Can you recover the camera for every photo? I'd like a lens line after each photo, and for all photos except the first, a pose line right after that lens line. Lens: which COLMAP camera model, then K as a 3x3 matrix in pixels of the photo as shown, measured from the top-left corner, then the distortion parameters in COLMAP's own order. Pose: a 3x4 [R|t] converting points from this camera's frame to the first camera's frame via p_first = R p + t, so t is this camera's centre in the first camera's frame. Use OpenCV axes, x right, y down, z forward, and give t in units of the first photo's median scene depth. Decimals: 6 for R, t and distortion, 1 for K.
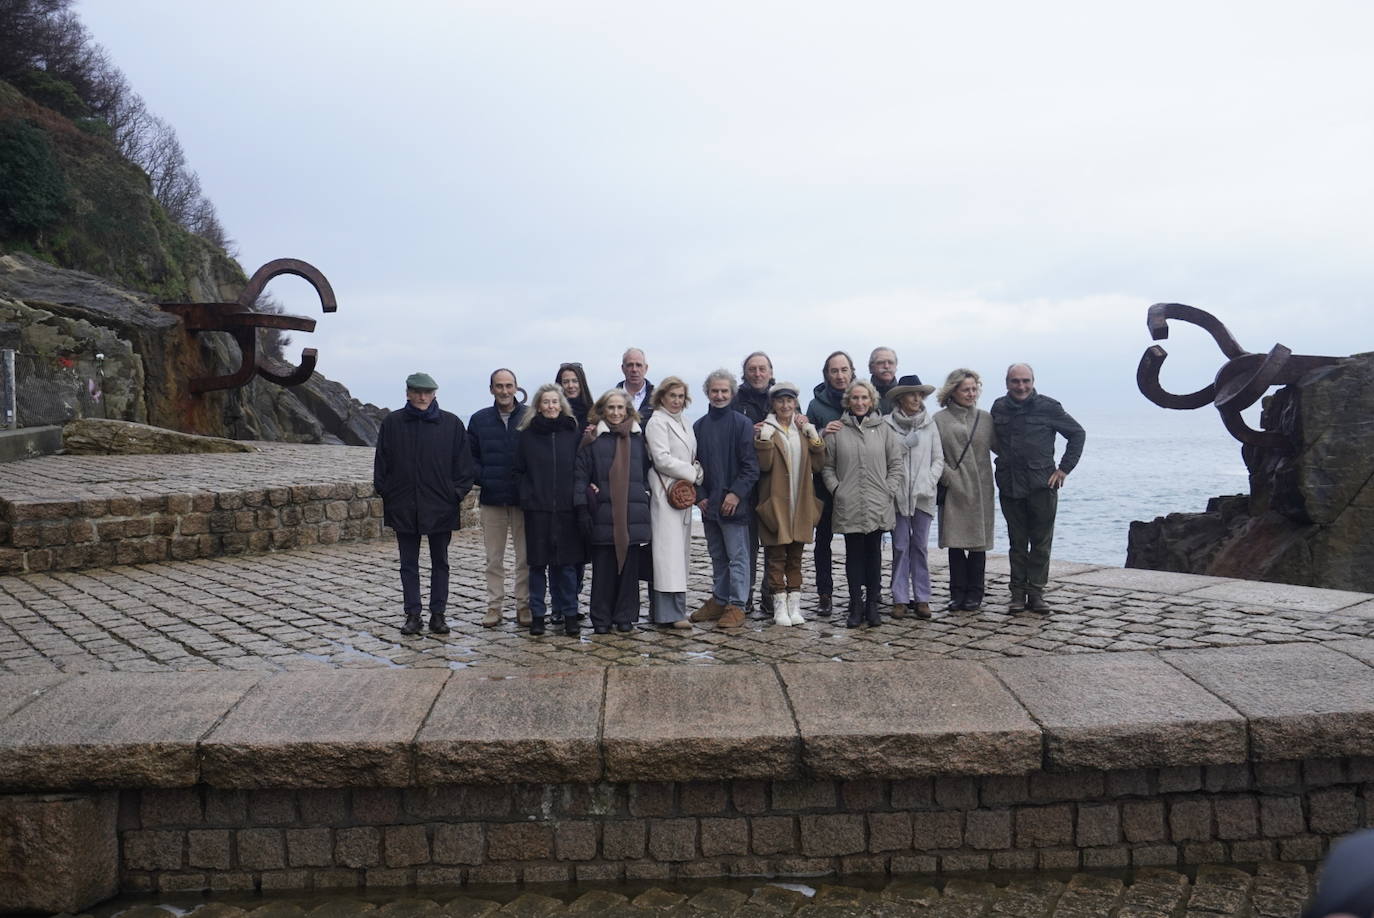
lens RADIAL K [[1161.0, 0, 686.9], [0, 1161.0, 454.8], [0, 0, 1]] dist [0.000280, 0.008991]
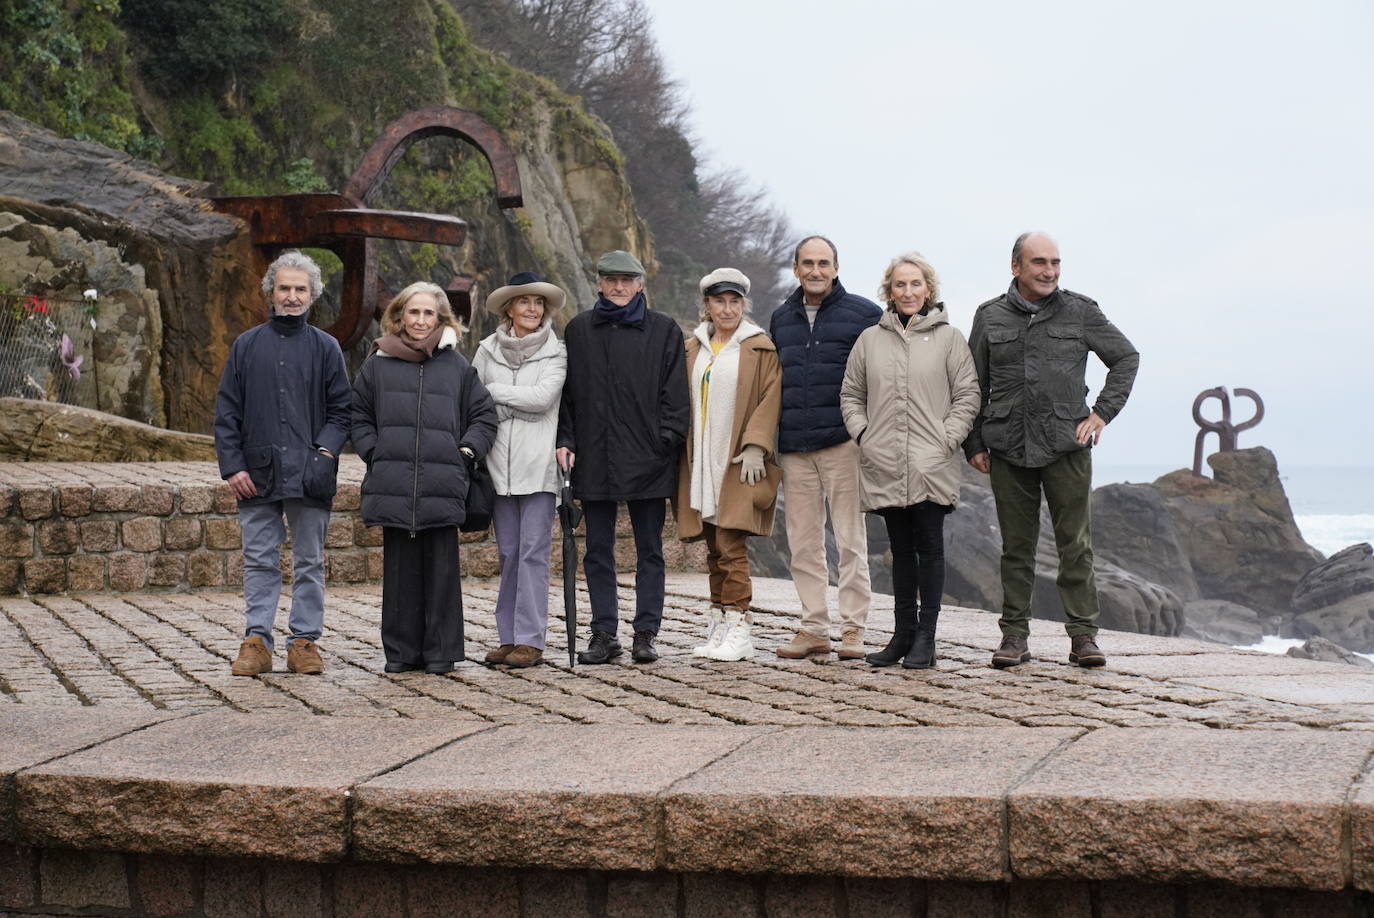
lens RADIAL K [[2691.0, 0, 690.1], [0, 2691.0, 476.7], [0, 0, 1]] dist [0.004233, 0.266819]
pose [[0.921170, 0.017849, -0.388750, 0.305965], [-0.029629, 0.999265, -0.024326, 0.029449], [0.388030, 0.033926, 0.921022, -0.076917]]
